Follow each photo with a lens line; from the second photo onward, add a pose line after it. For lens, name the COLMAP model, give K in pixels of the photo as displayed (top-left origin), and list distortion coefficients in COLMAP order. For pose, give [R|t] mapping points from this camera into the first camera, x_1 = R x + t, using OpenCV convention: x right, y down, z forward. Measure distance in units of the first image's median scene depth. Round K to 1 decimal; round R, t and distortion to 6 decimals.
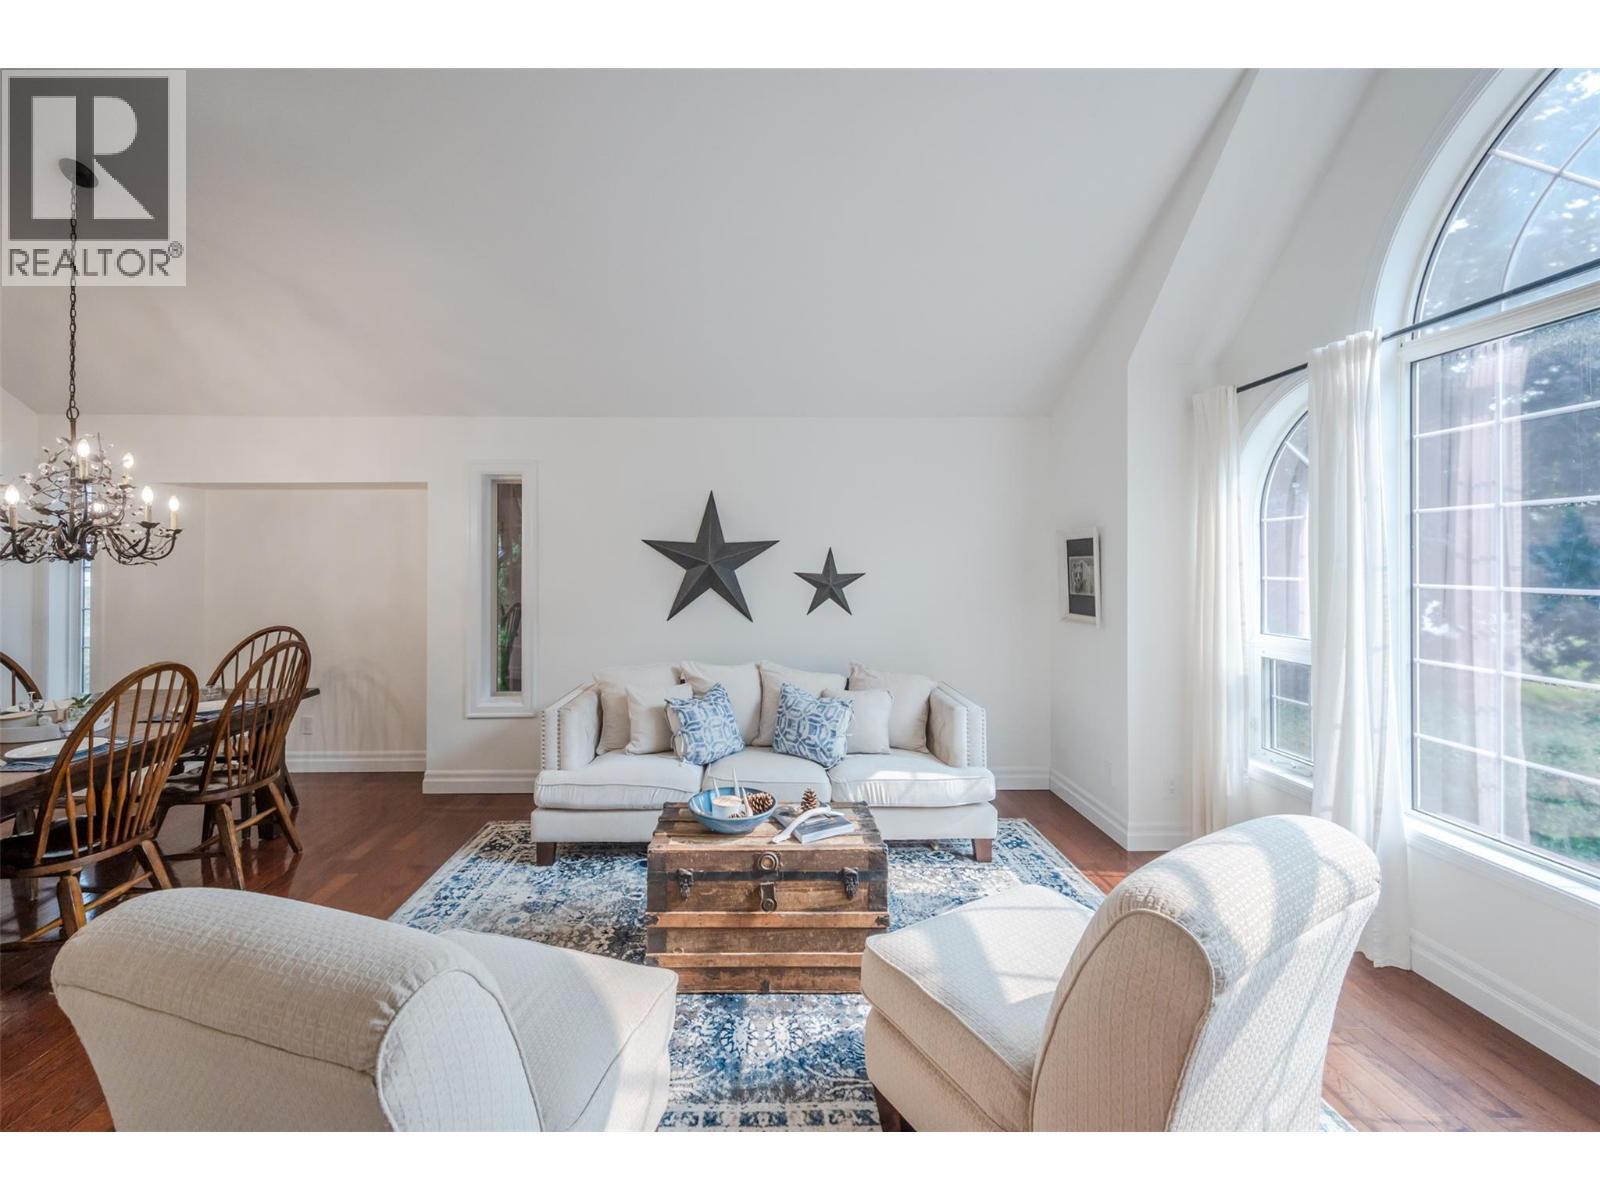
lens RADIAL K [[669.8, 0, 771.0], [0, 669.8, 562.7], [0, 0, 1]] dist [0.002607, -0.001573]
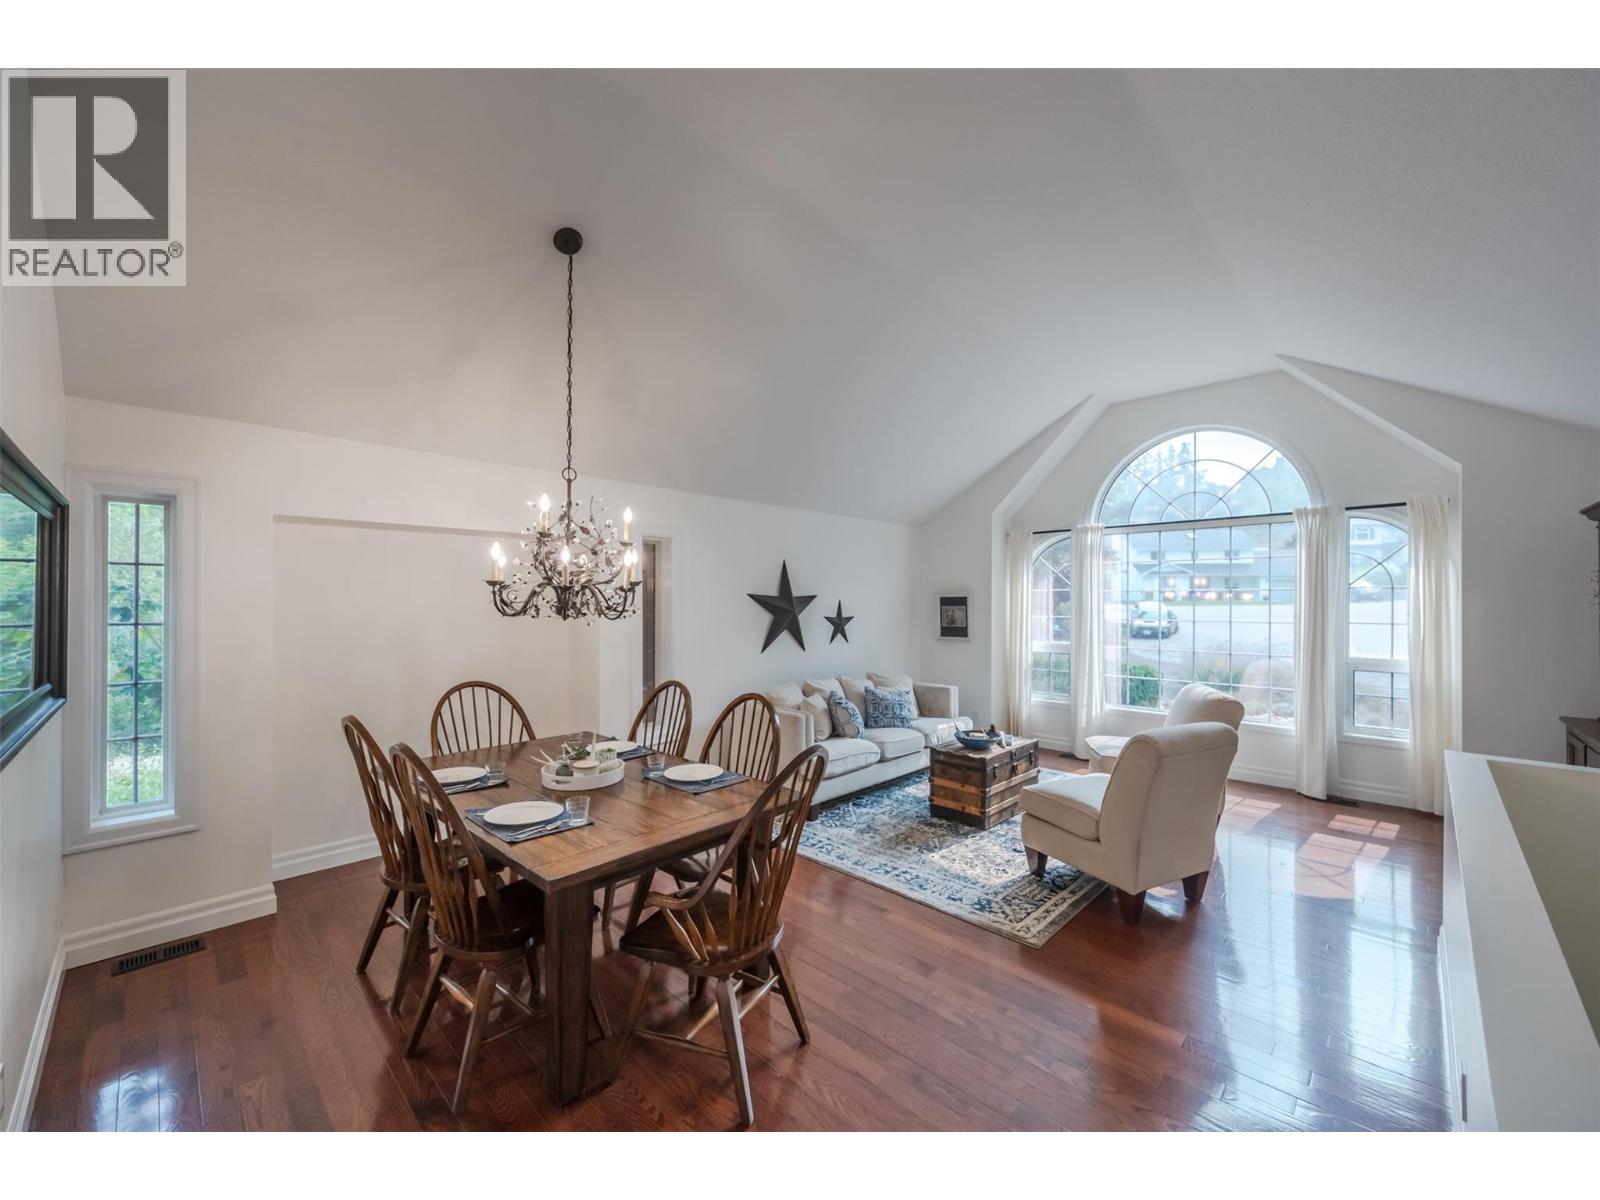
lens RADIAL K [[641.9, 0, 798.3], [0, 641.9, 598.1], [0, 0, 1]] dist [0.001023, 0.000550]
pose [[0.707627, 0.006424, 0.706557, -1.279485], [-0.002752, 0.999976, -0.006336, -0.021906], [-0.706581, 0.002539, 0.707627, 0.031571]]
